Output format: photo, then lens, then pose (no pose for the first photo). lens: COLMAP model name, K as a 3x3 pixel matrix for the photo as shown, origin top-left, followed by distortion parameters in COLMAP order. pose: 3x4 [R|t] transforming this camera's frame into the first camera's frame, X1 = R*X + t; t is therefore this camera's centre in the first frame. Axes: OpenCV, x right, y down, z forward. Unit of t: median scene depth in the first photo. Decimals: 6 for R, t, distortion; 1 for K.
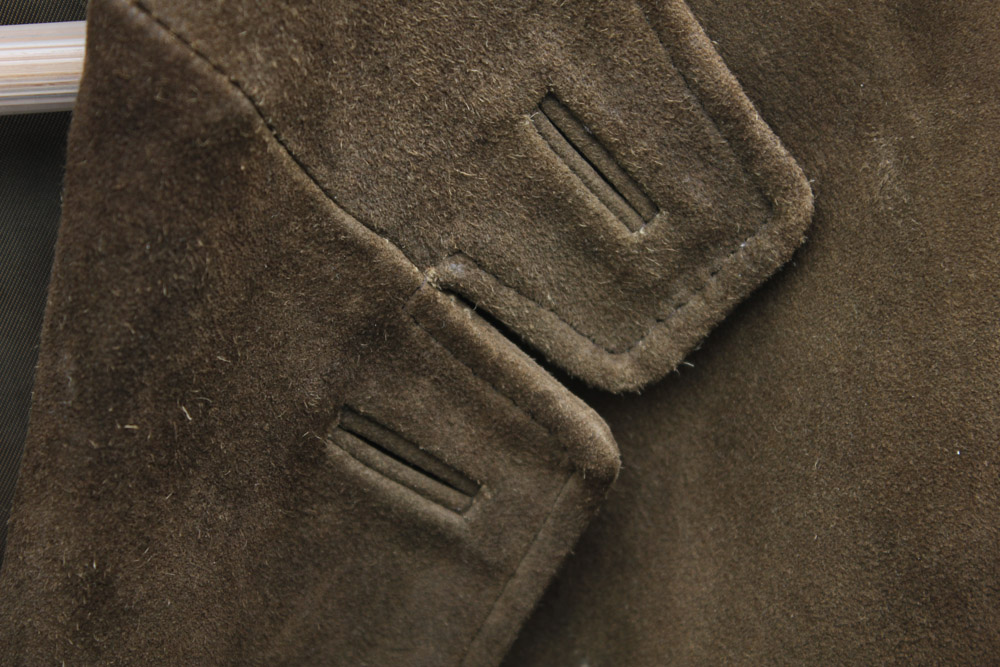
lens RADIAL K [[2335.0, 0, 507.9], [0, 2335.0, 362.1], [0, 0, 1]] dist [0.053597, 0.000000]
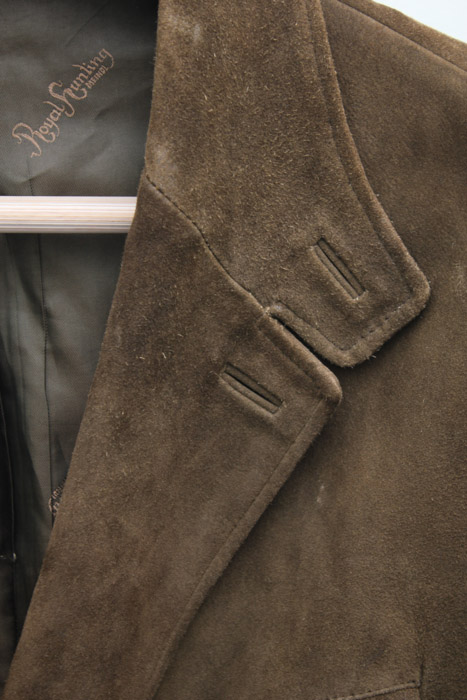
lens RADIAL K [[1641.0, 0, 246.3], [0, 1641.0, 347.9], [0, 0, 1]] dist [0.068822, 0.000000]
pose [[0.995809, 0.068720, -0.060357, 0.049900], [-0.073301, 0.994311, -0.077287, 0.133627], [0.054703, 0.081387, 0.995180, -0.678964]]
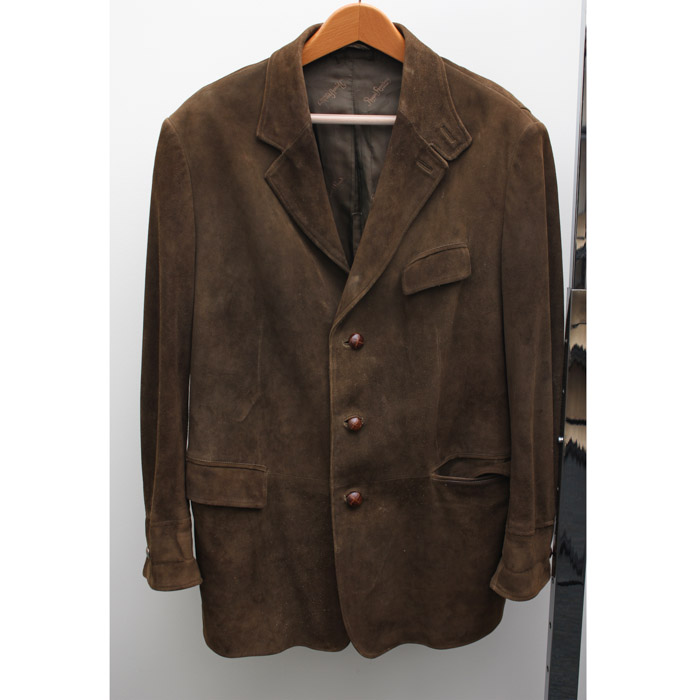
lens RADIAL K [[963.3, 0, 356.6], [0, 963.3, 331.3], [0, 0, 1]] dist [-0.061007, 0.000000]
pose [[0.987115, 0.089615, -0.132567, 0.254293], [-0.095742, 0.994579, -0.040573, 0.885015], [0.128212, 0.052742, 0.990343, -2.785638]]
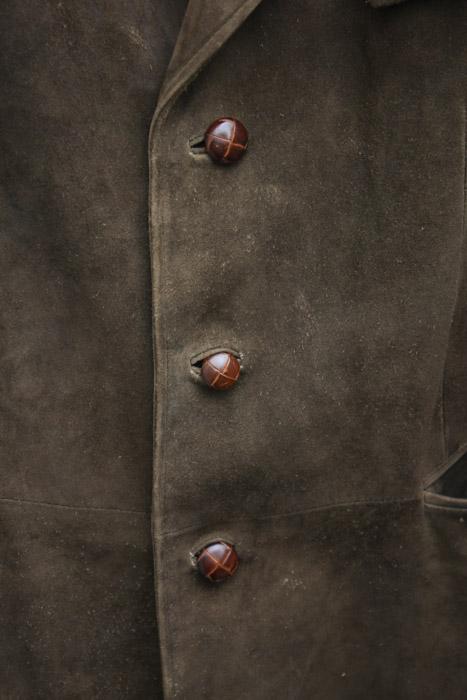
lens RADIAL K [[1641.0, 0, 237.0], [0, 1641.0, 348.7], [0, 0, 1]] dist [0.068822, 0.000000]
pose [[0.993719, 0.102300, -0.045349, -0.116583], [-0.093443, 0.981571, 0.166692, 0.663122], [0.061566, -0.161407, 0.984966, -1.214941]]
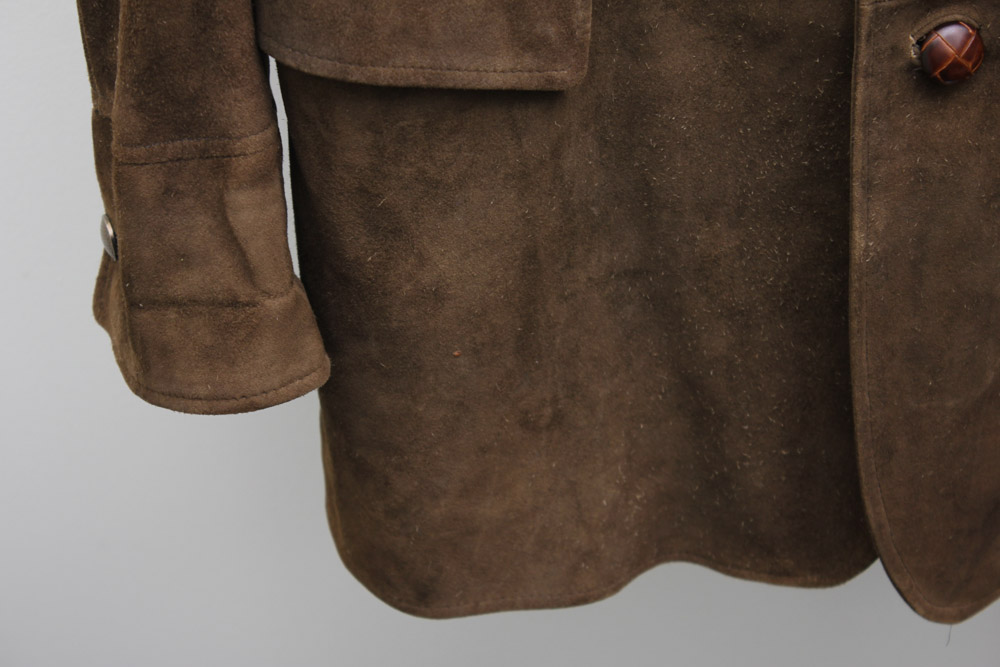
lens RADIAL K [[2344.2, 0, 493.2], [0, 2344.2, 338.5], [0, 0, 1]] dist [0.068822, 0.000000]
pose [[0.979950, 0.150347, -0.130742, -0.330732], [-0.099571, 0.937921, 0.332250, 0.950296], [0.172578, -0.312571, 0.934086, -1.130457]]
